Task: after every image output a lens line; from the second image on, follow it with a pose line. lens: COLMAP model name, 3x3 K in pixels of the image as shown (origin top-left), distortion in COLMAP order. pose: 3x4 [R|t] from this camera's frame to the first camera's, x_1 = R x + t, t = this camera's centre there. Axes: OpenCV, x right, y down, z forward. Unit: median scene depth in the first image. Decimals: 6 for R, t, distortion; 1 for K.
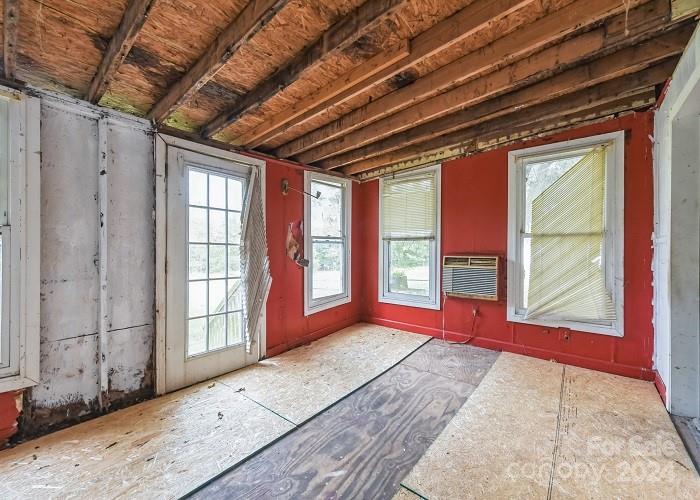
lens RADIAL K [[280.1, 0, 347.1], [0, 280.1, 251.5], [0, 0, 1]] dist [0.001347, -0.000016]
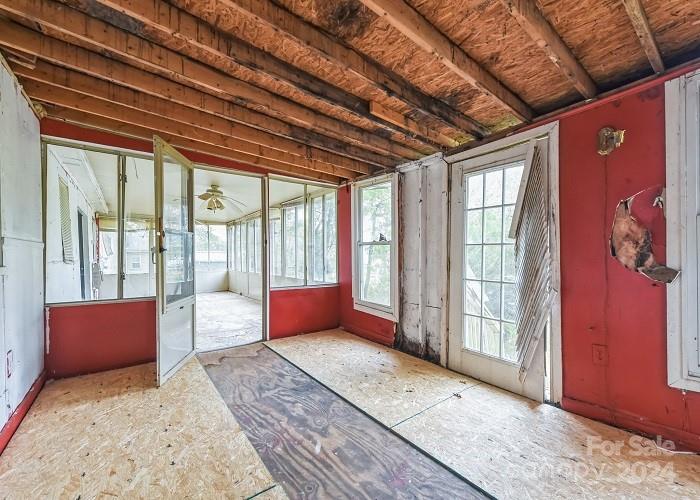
lens RADIAL K [[280.1, 0, 347.1], [0, 280.1, 251.5], [0, 0, 1]] dist [0.001347, -0.000016]
pose [[-0.211803, -0.004297, -0.977303, 0.728823], [0.003016, 0.999983, -0.005050, 0.002011], [0.977308, -0.004017, -0.211786, 0.942617]]
